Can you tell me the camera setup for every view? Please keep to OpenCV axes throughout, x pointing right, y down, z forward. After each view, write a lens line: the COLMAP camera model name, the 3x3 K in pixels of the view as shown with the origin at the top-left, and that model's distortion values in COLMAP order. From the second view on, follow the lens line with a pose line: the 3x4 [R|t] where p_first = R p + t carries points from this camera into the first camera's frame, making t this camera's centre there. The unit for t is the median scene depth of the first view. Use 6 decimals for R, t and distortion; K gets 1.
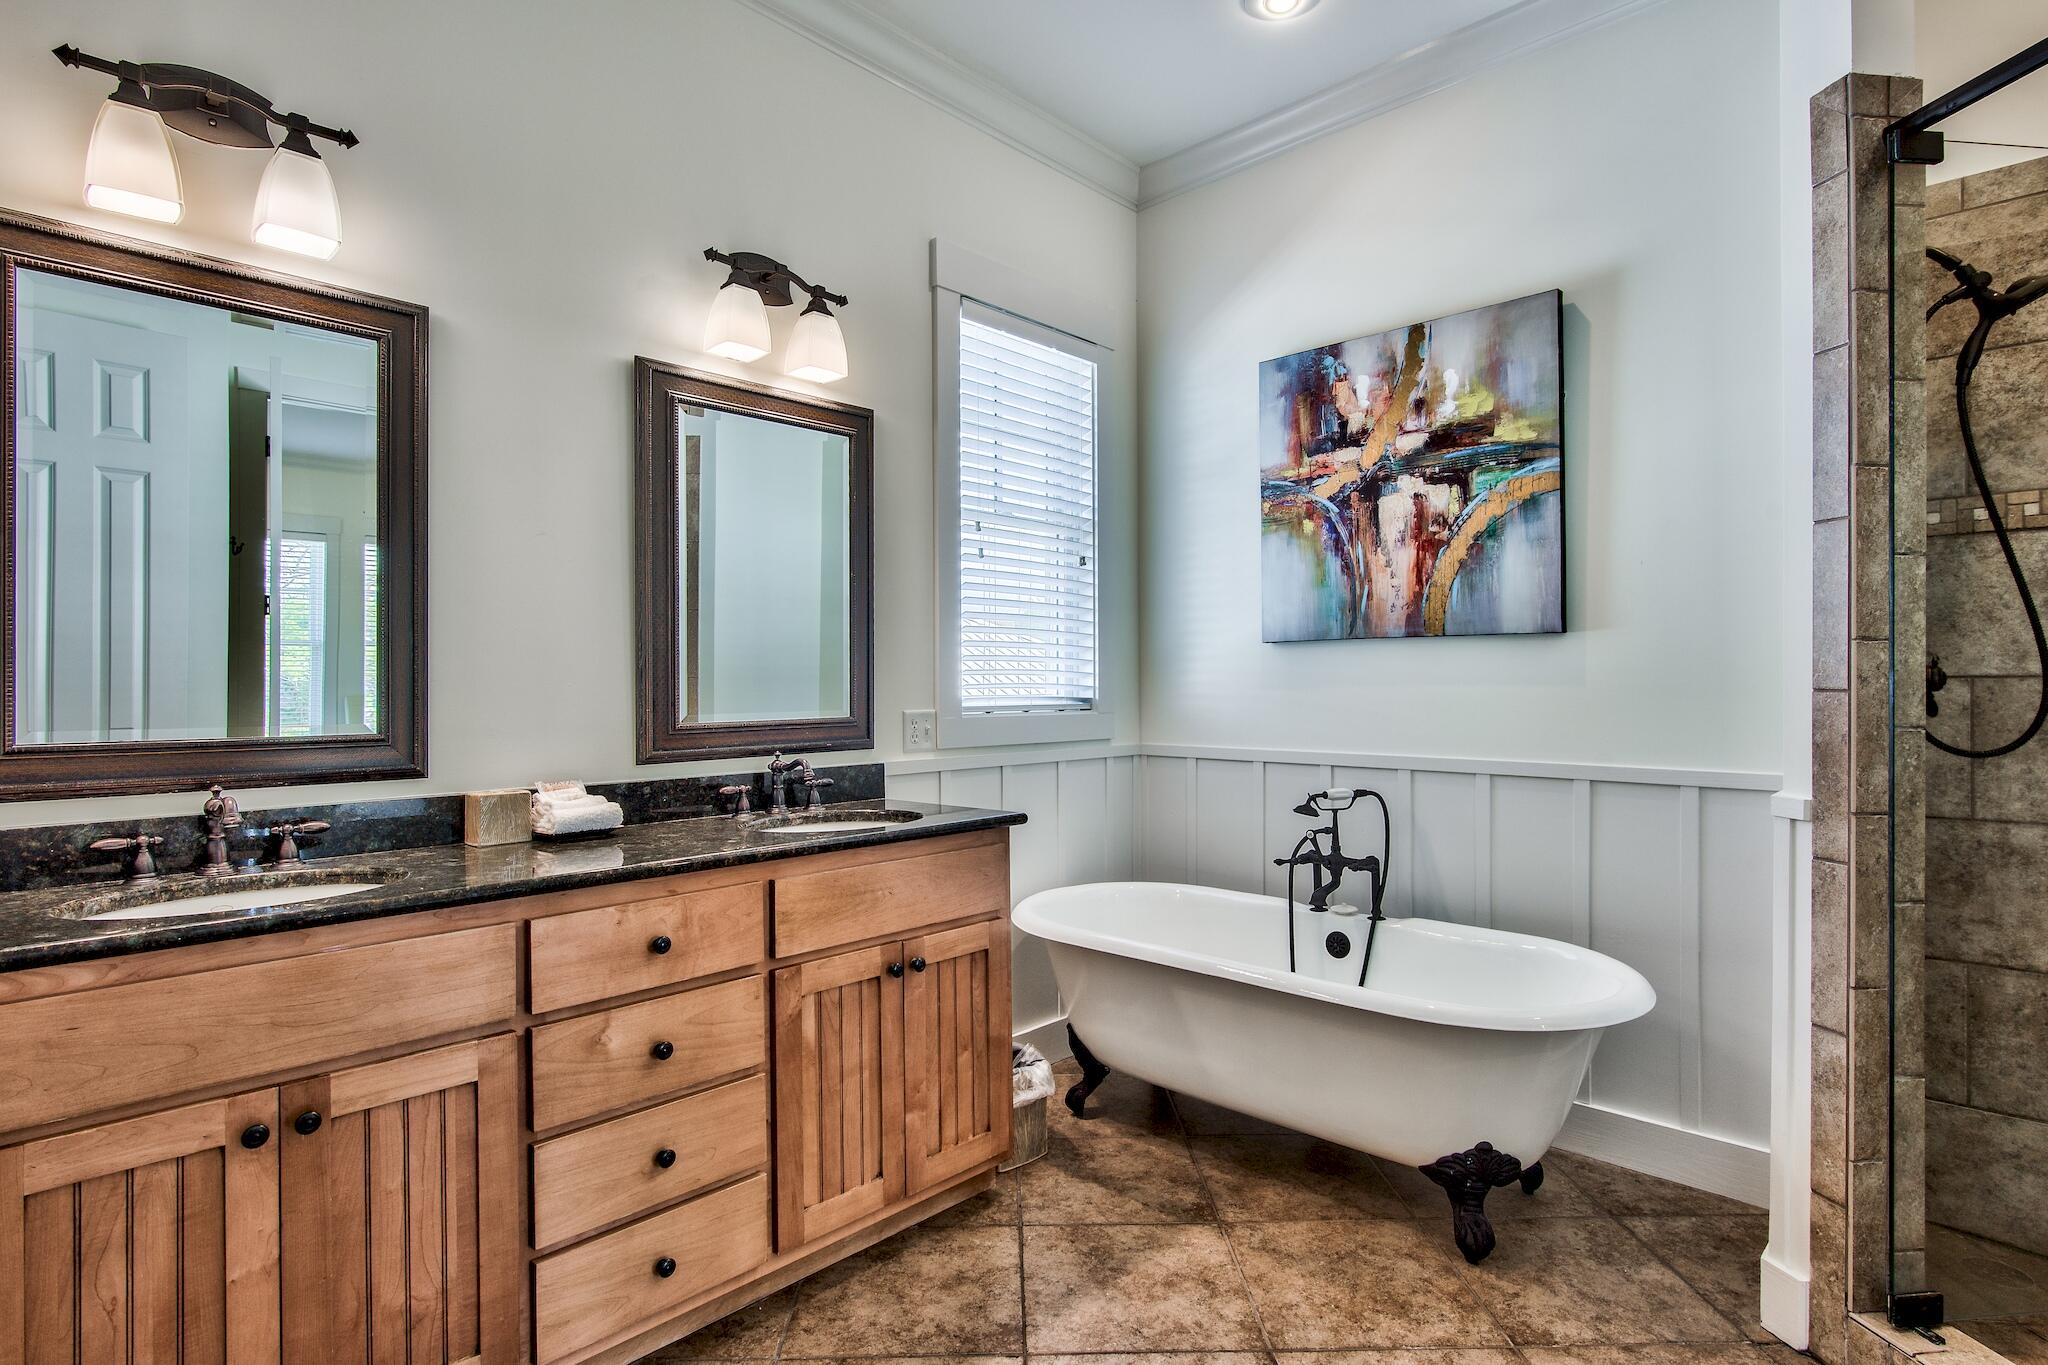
lens RADIAL K [[1008.2, 0, 975.5], [0, 1008.2, 680.0], [0, 0, 1]] dist [0.001161, -0.001897]
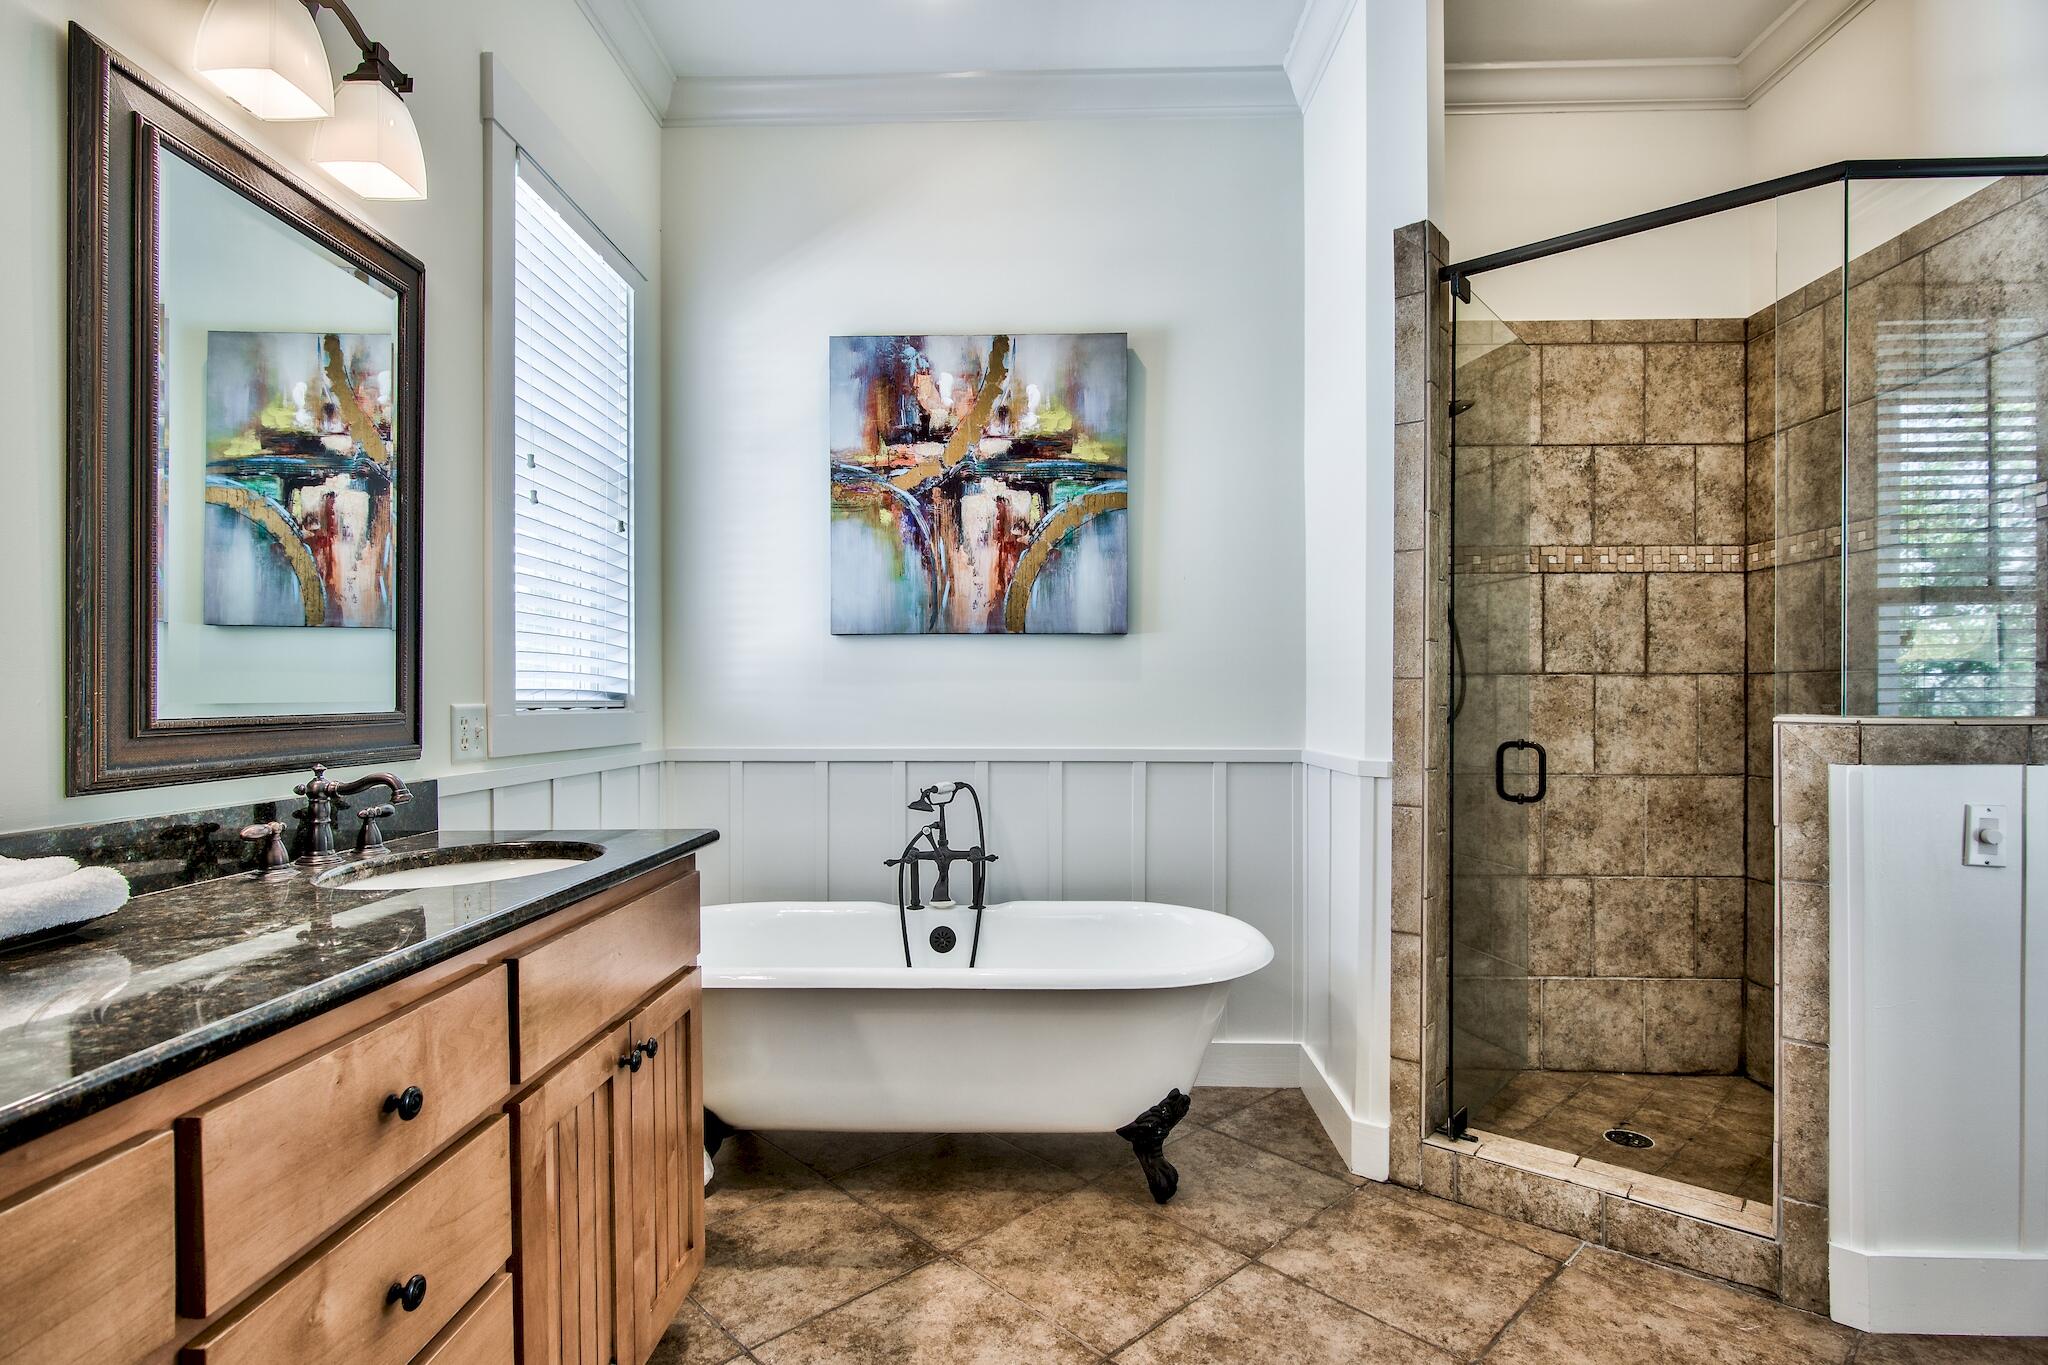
lens RADIAL K [[1008.2, 0, 1025.7], [0, 1008.2, 696.4], [0, 0, 1]] dist [0.001161, -0.001897]
pose [[0.735916, 0.005005, 0.677055, -0.296158], [-0.006896, 0.999976, 0.000103, 0.025976], [-0.677038, -0.004744, 0.735933, 0.249233]]
